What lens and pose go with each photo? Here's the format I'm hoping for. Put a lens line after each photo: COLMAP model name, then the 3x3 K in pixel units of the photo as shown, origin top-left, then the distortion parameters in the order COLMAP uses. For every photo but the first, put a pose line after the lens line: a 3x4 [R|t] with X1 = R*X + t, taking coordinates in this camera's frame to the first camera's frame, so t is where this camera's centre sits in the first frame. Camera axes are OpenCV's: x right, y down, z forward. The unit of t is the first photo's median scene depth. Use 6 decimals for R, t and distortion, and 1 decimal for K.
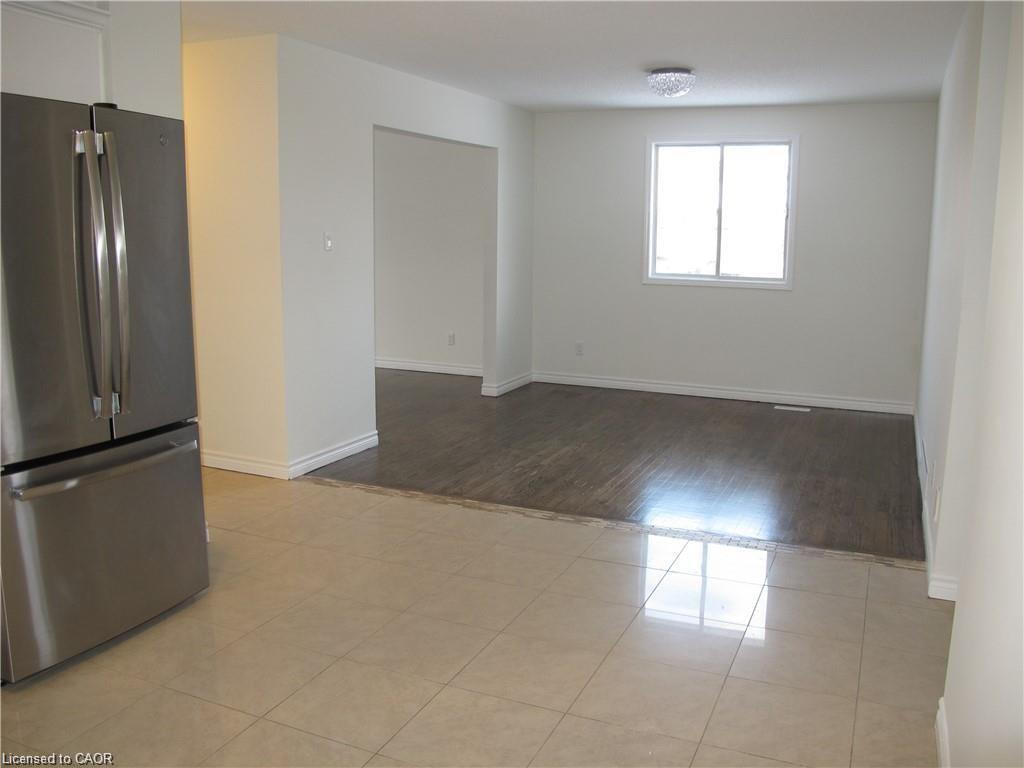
lens RADIAL K [[860.2, 0, 517.5], [0, 860.2, 369.1], [0, 0, 1]] dist [-0.088887, 0.011384]
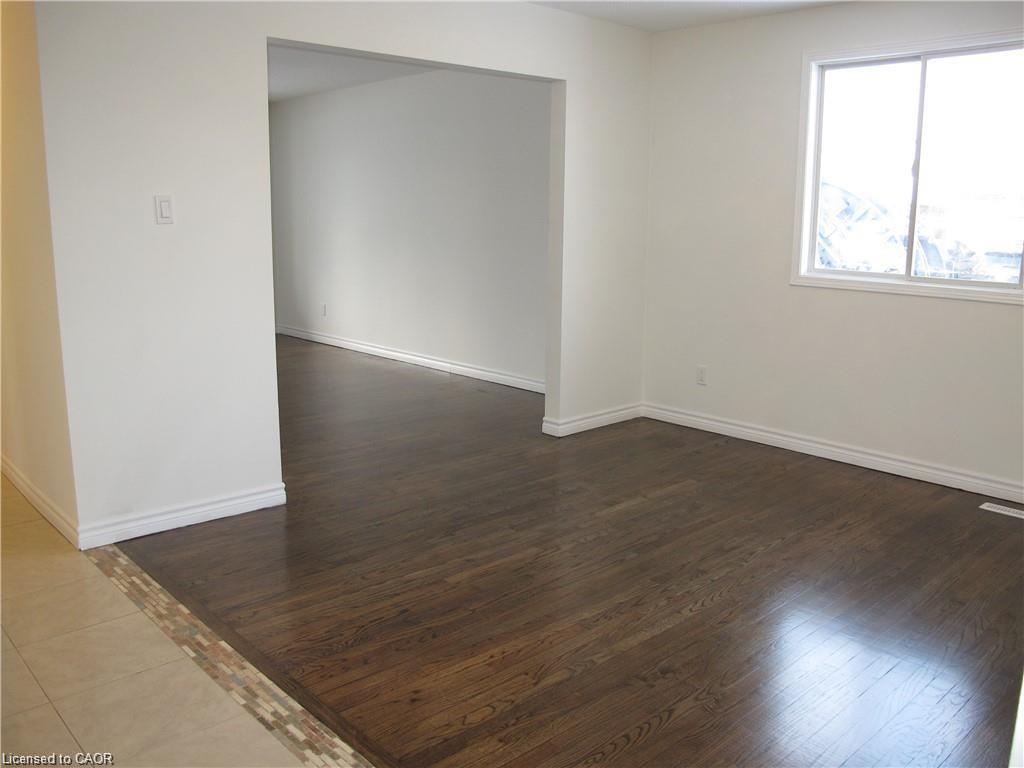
lens RADIAL K [[860.2, 0, 517.5], [0, 860.2, 369.1], [0, 0, 1]] dist [-0.088887, 0.011384]
pose [[0.919089, 0.071033, -0.387594, 0.357862], [-0.065058, 0.997473, 0.028533, -0.069784], [0.388641, -0.001008, 0.921389, 0.563514]]
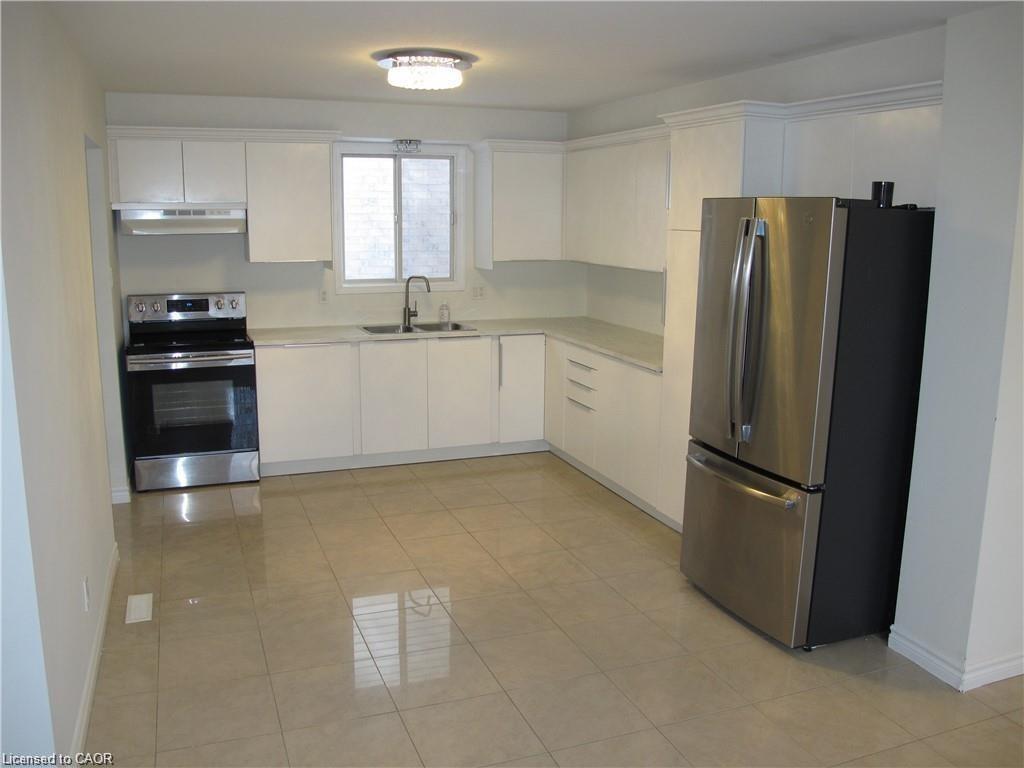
lens RADIAL K [[860.2, 0, 517.5], [0, 860.2, 369.1], [0, 0, 1]] dist [-0.088887, 0.011384]
pose [[-0.698662, 0.106498, -0.707482, 0.421174], [-0.143400, 0.947948, 0.284308, -0.235893], [0.700934, 0.300088, -0.647023, 1.010675]]
